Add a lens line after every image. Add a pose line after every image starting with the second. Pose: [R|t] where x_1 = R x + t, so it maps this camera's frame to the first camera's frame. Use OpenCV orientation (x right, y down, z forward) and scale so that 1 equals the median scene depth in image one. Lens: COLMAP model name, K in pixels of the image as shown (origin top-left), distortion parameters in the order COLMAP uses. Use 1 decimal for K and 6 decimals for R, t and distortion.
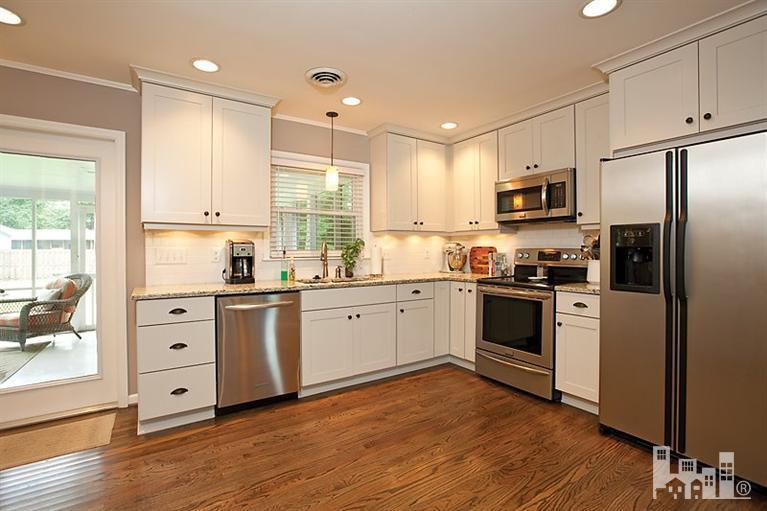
lens RADIAL K [[360.2, 0, 367.8], [0, 360.2, 253.2], [0, 0, 1]] dist [-0.001299, 0.000128]
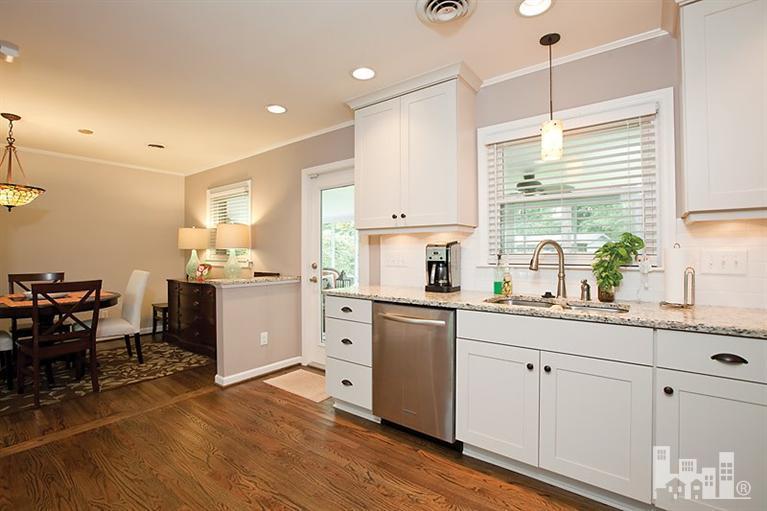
lens RADIAL K [[354.9, 0, 382.7], [0, 354.9, 251.3], [0, 0, 1]] dist [-0.024840, 0.000586]
pose [[0.353851, -0.002581, -0.935298, 0.375968], [-0.009951, 0.999929, -0.006524, -0.006924], [0.935249, 0.011615, 0.353801, 0.515066]]
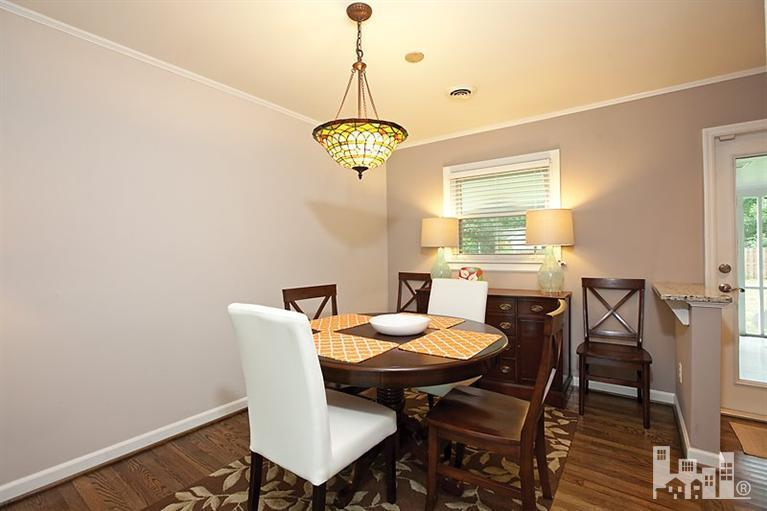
lens RADIAL K [[354.9, 0, 382.7], [0, 354.9, 251.3], [0, 0, 1]] dist [-0.024840, 0.000586]
pose [[0.373776, -0.008440, -0.927481, -2.439918], [-0.002745, 0.999944, -0.010206, 0.036747], [0.927515, 0.006361, 0.373732, -2.549193]]
